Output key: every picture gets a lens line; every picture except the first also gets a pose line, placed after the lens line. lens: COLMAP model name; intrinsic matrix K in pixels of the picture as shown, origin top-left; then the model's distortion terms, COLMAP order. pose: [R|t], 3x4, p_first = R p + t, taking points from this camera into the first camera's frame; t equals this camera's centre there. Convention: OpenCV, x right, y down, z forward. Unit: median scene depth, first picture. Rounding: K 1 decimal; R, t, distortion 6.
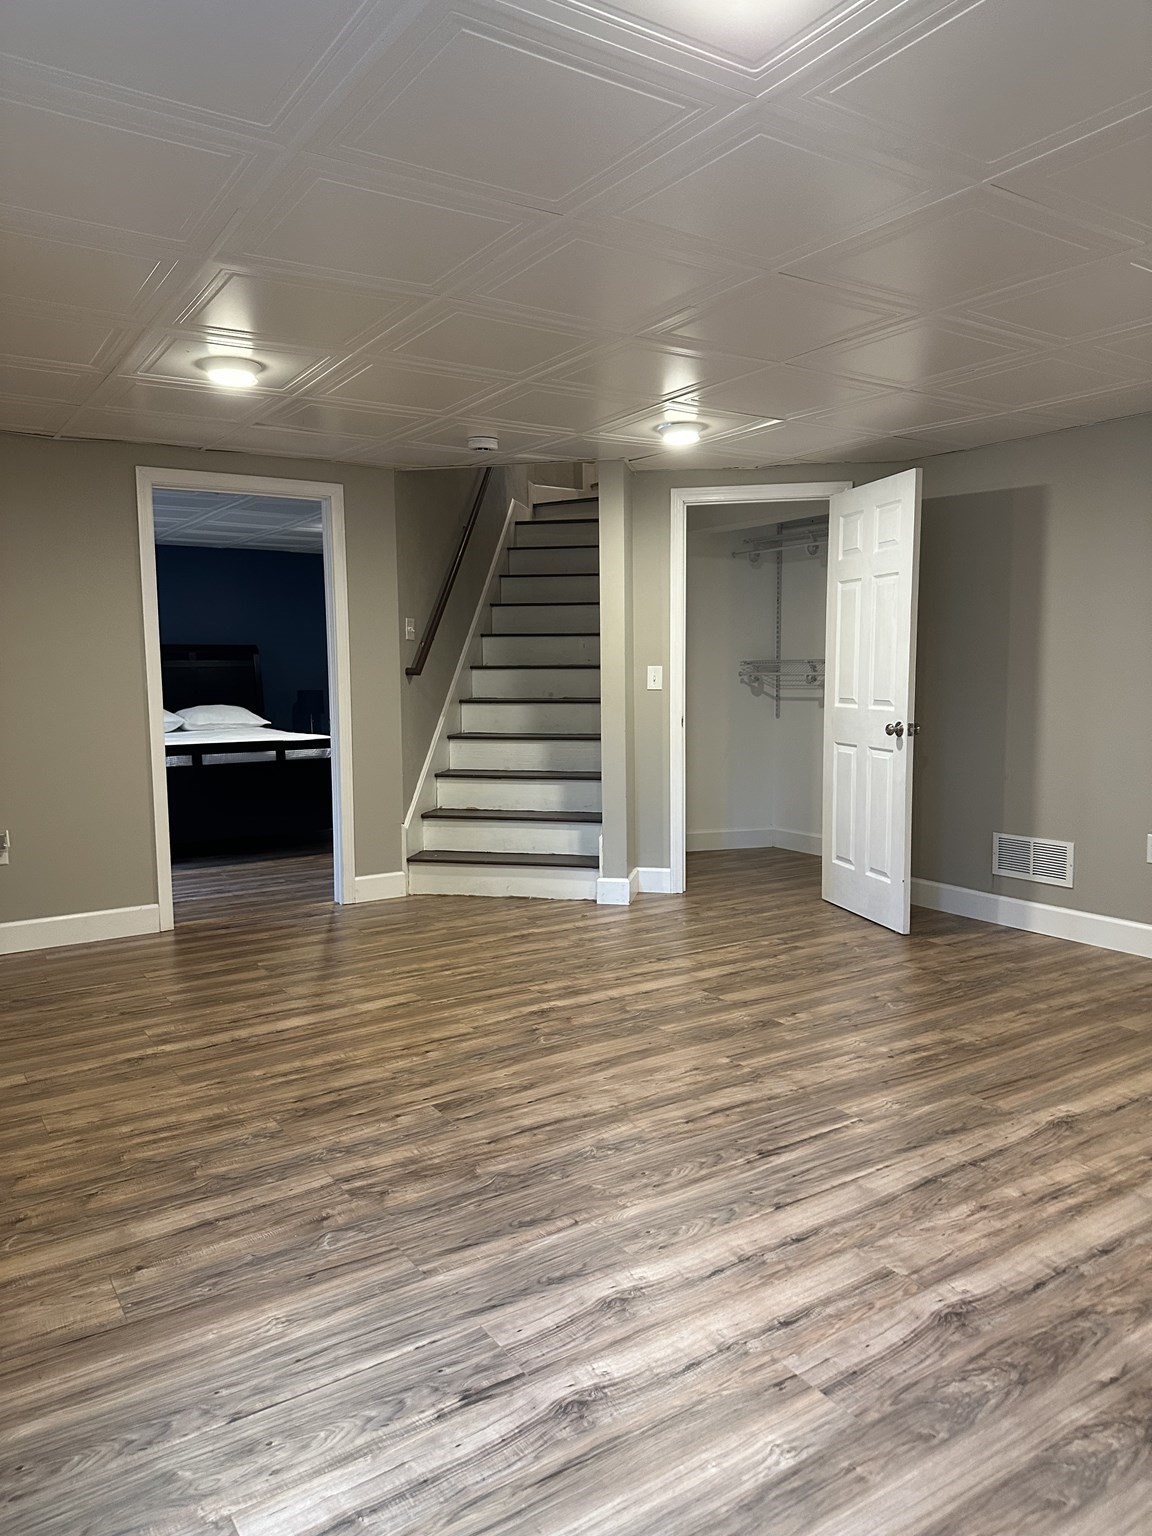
lens RADIAL K [[1077.2, 0, 577.2], [0, 1077.2, 774.3], [0, 0, 1]] dist [-0.055902, -0.011900]
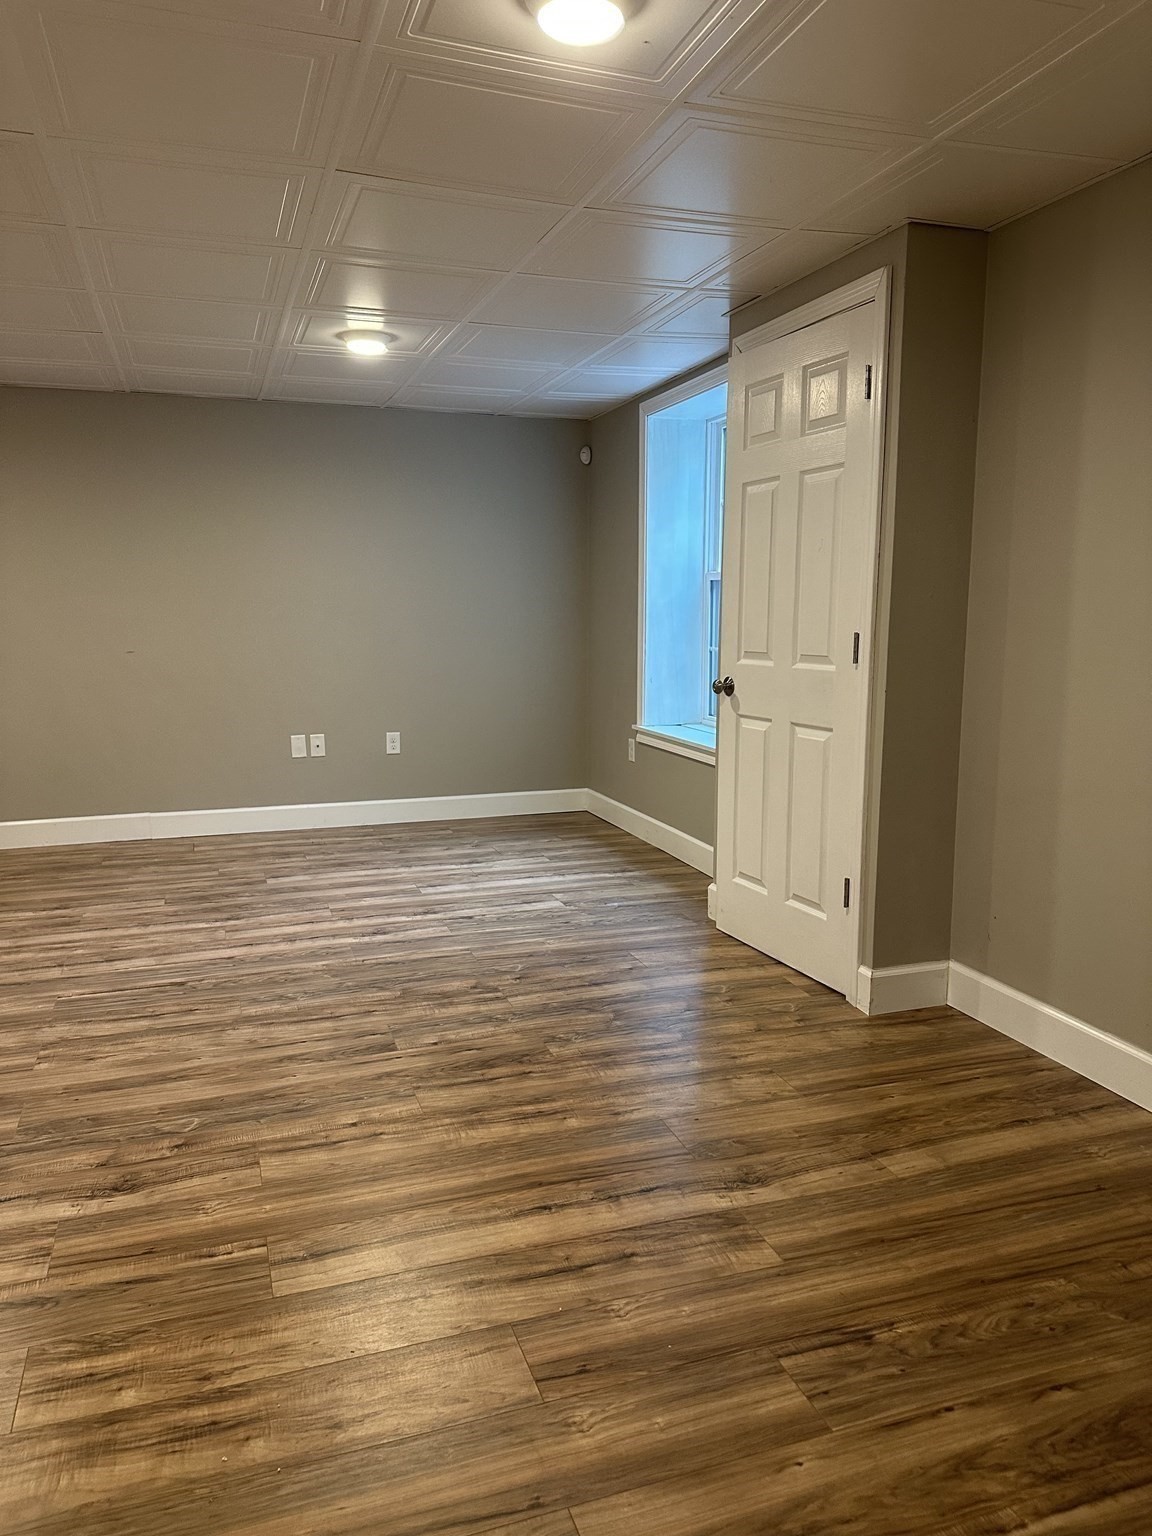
lens RADIAL K [[1077.2, 0, 579.0], [0, 1077.2, 760.4], [0, 0, 1]] dist [-0.055902, -0.011900]
pose [[-0.971173, -0.045865, 0.233924, -0.564853], [0.011878, 0.970785, 0.239656, -0.201668], [-0.238082, 0.235526, -0.942255, 1.994794]]
